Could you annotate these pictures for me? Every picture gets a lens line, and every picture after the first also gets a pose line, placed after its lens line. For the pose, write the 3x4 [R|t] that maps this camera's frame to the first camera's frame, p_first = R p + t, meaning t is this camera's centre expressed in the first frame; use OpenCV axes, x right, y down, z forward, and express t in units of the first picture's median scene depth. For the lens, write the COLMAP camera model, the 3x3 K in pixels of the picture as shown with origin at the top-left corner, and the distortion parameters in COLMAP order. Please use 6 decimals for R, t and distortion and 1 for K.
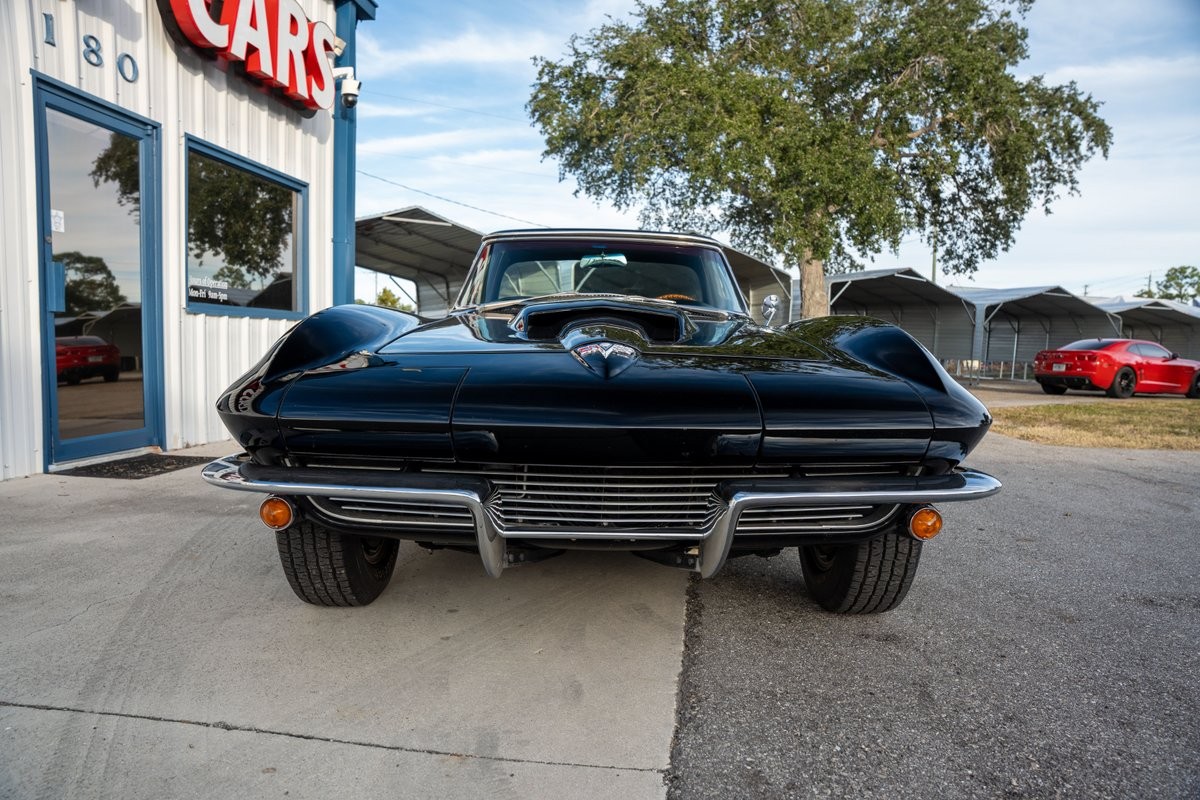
lens RADIAL K [[821.3, 0, 597.2], [0, 821.3, 412.5], [0, 0, 1]] dist [-0.171466, 0.119646]
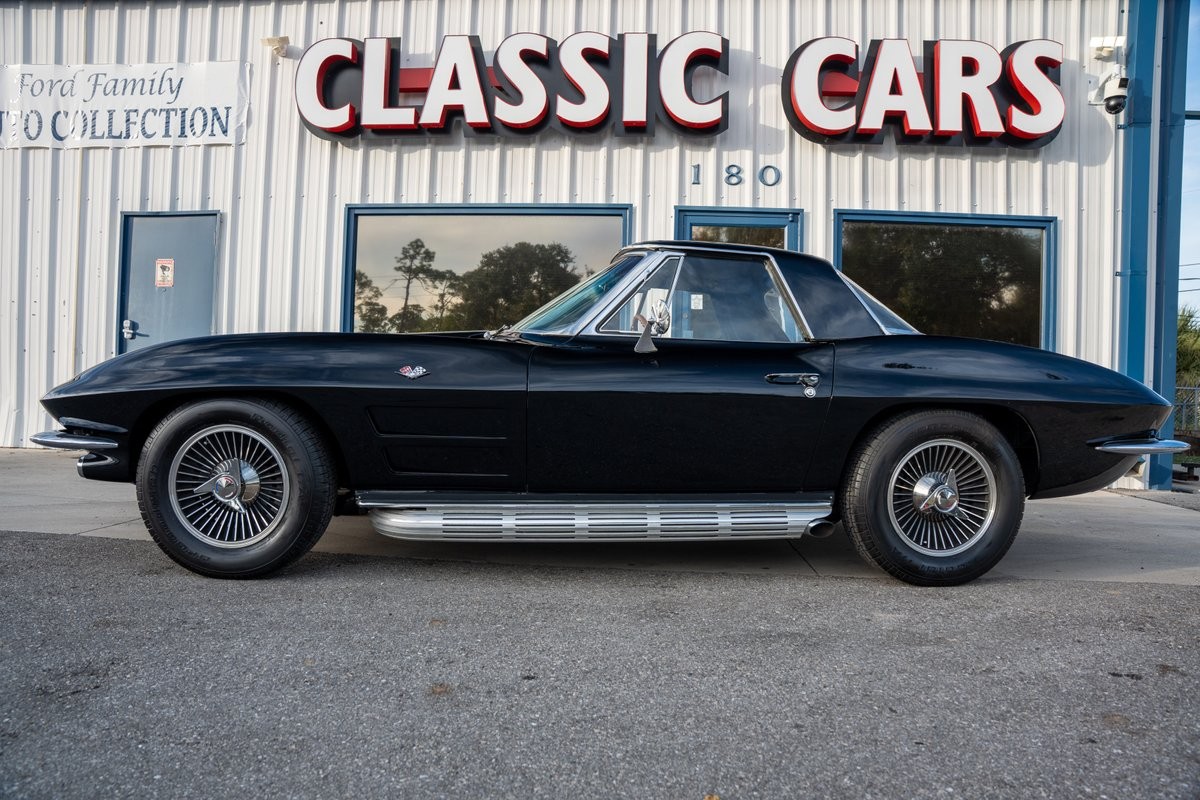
lens RADIAL K [[821.3, 0, 597.0], [0, 821.3, 402.8], [0, 0, 1]] dist [-0.171466, 0.119646]
pose [[0.056125, -0.000786, -0.998423, 0.580280], [-0.103116, 0.994648, -0.006580, -0.024327], [0.993085, 0.103323, 0.055744, 0.548732]]
